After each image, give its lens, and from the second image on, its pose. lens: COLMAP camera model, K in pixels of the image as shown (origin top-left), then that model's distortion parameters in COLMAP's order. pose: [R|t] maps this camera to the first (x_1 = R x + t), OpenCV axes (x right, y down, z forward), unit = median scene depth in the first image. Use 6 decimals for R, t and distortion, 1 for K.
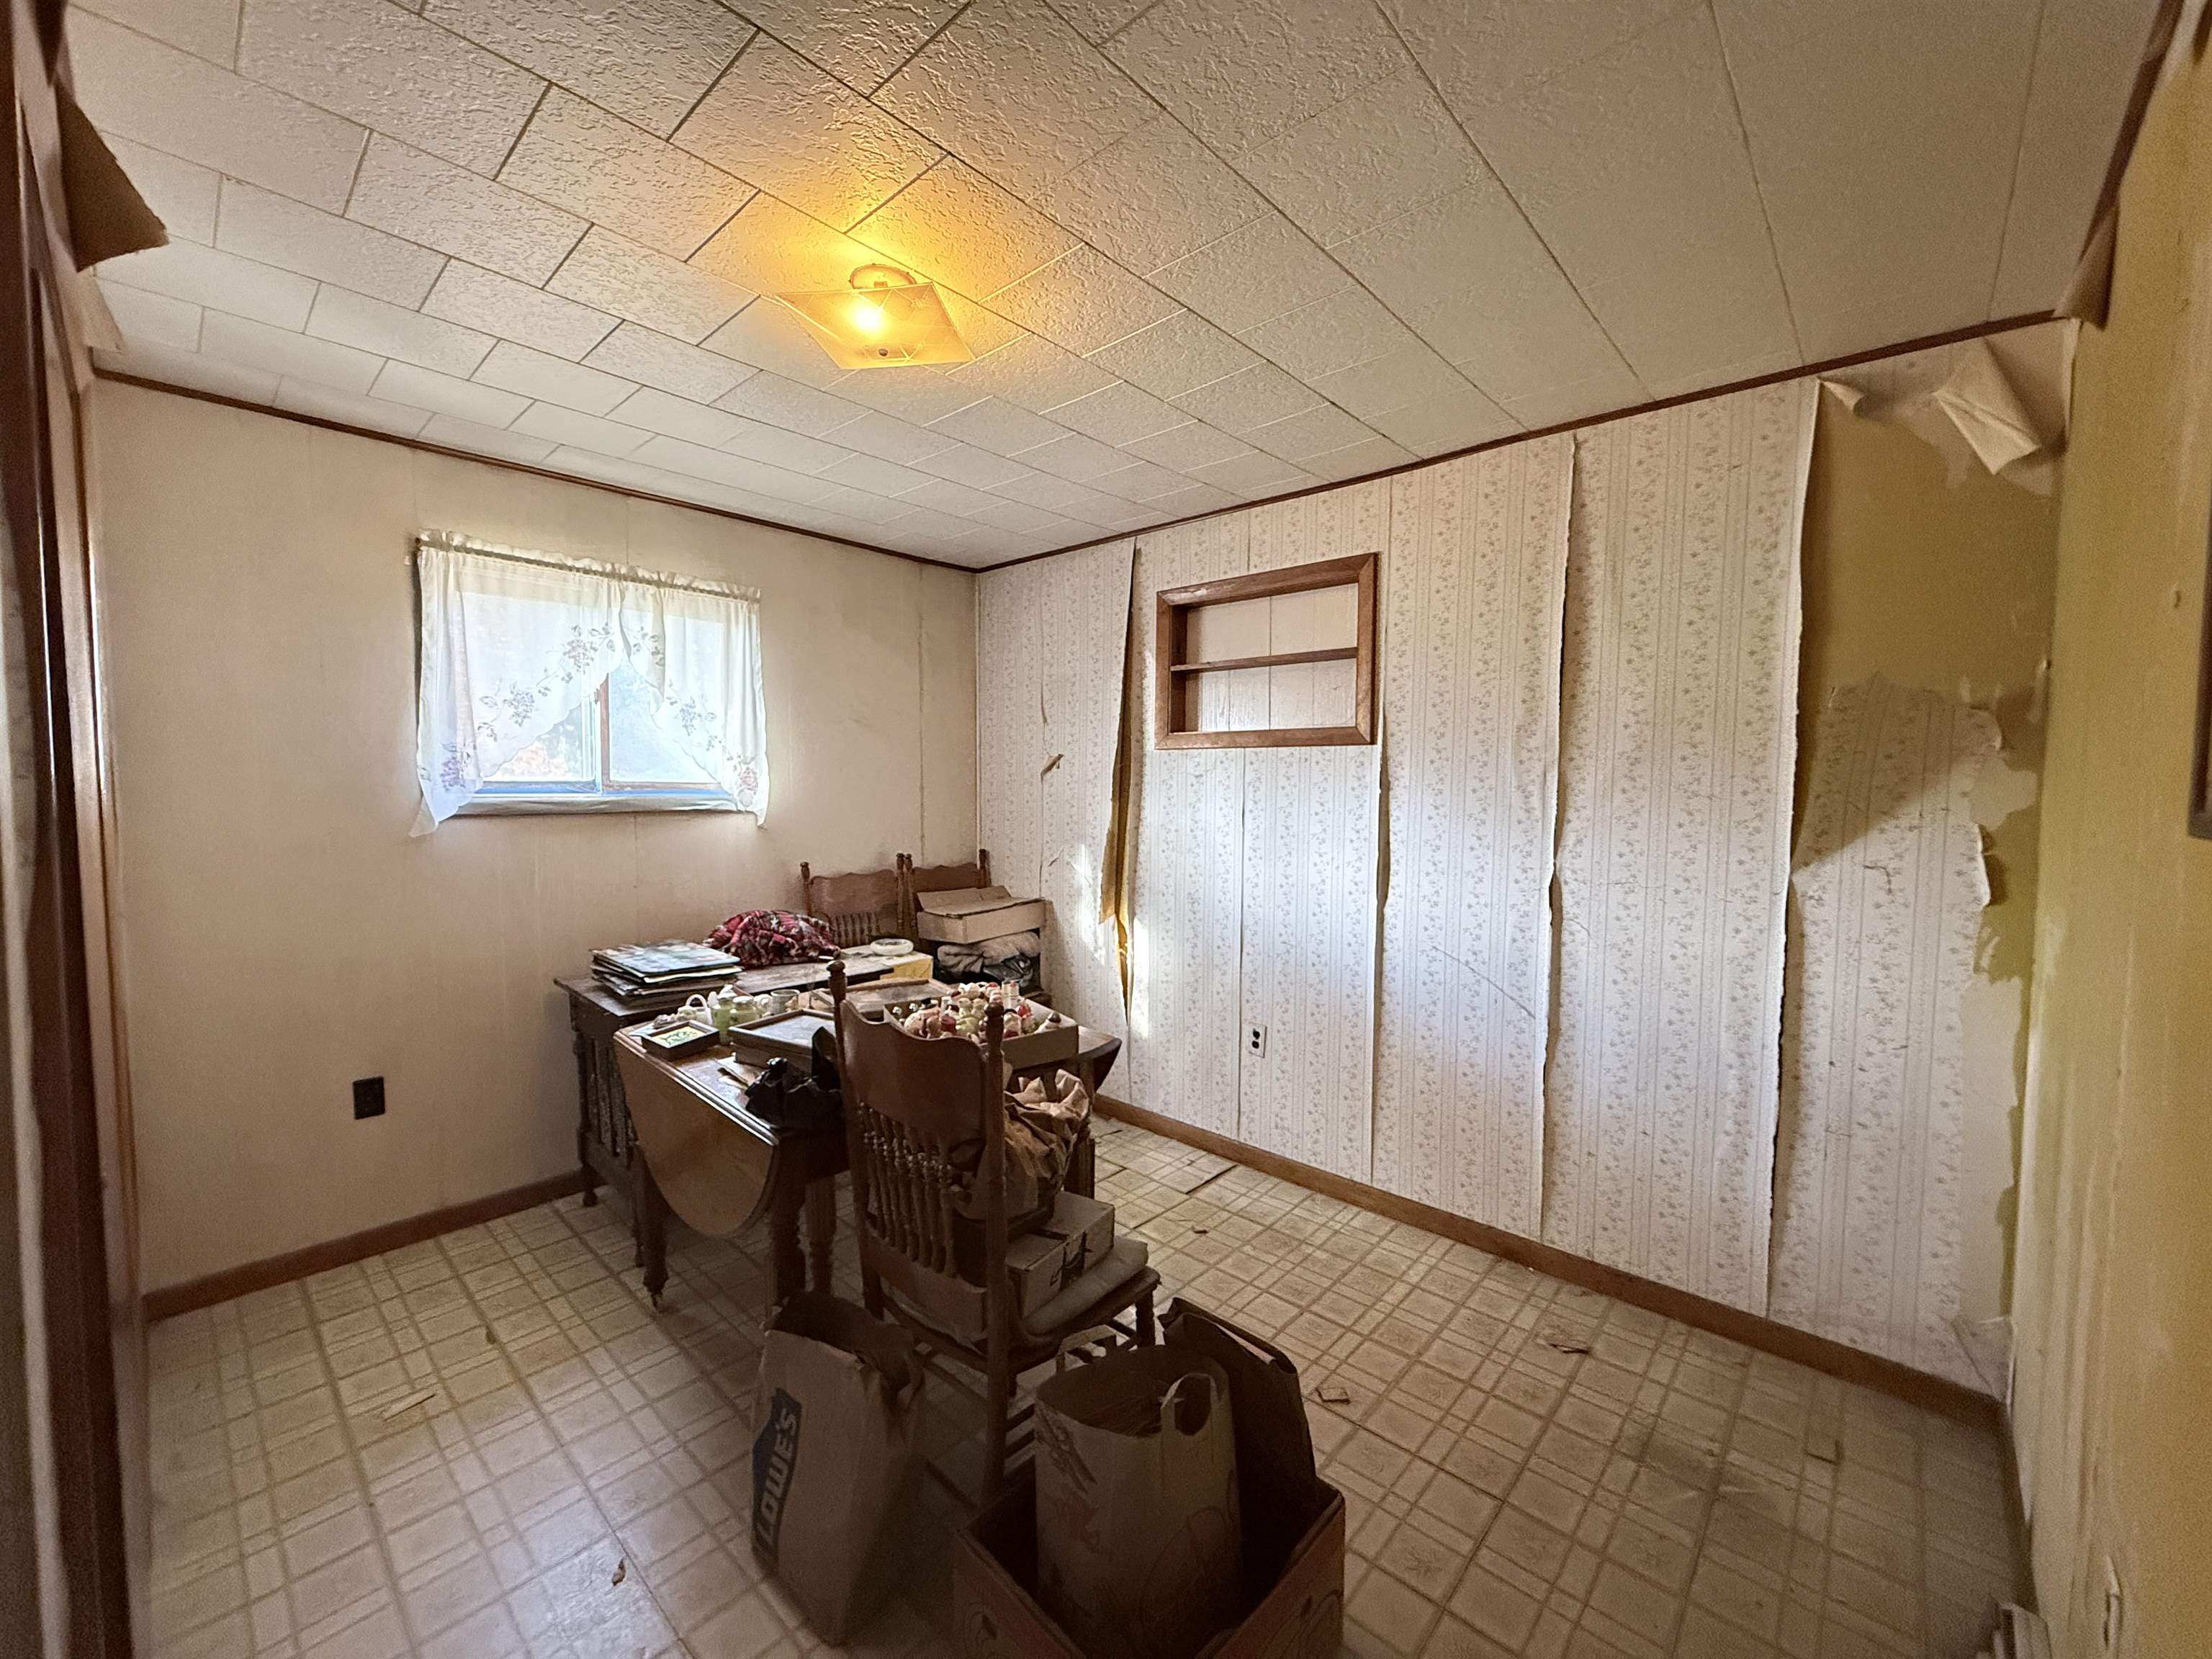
lens RADIAL K [[879.5, 0, 1098.8], [0, 879.5, 830.4], [0, 0, 1]] dist [-0.003531, -0.000227]
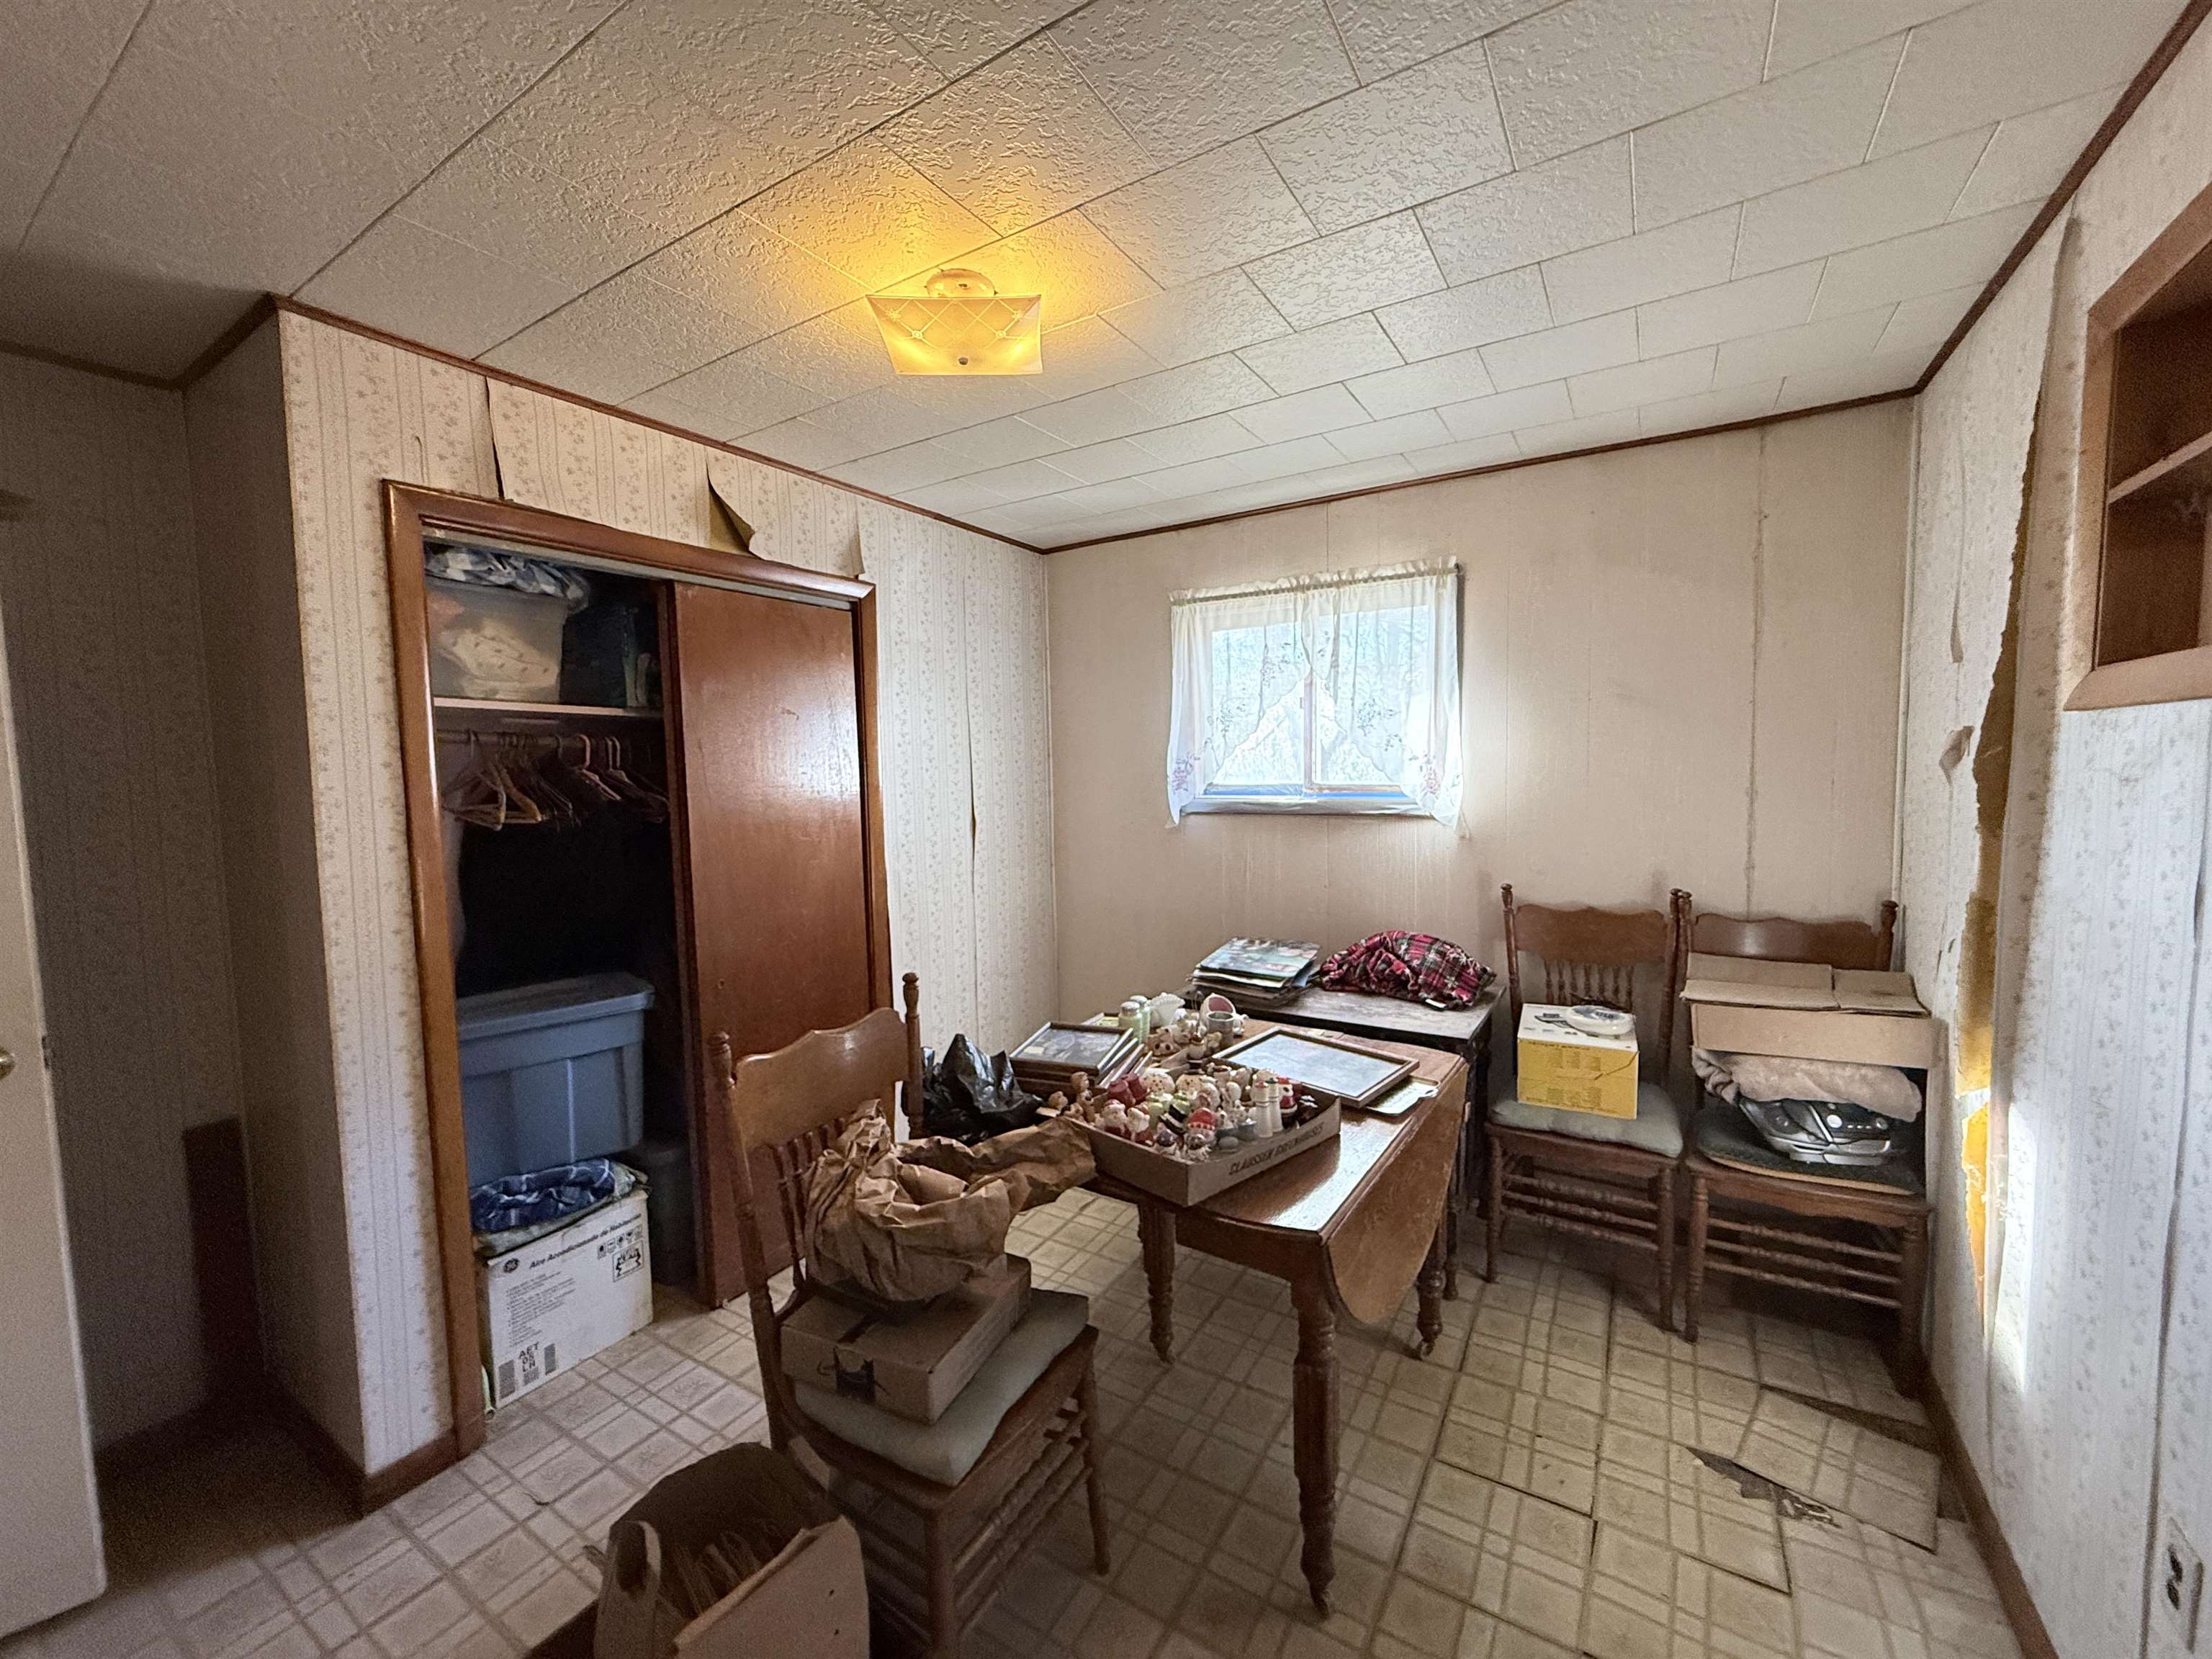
lens RADIAL K [[879.5, 0, 1099.8], [0, 879.5, 826.2], [0, 0, 1]] dist [-0.003531, -0.000227]
pose [[0.179533, 0.057655, -0.982061, 0.413593], [-0.034987, 0.998024, 0.052196, -0.049058], [0.983130, 0.024988, 0.181195, 0.536165]]
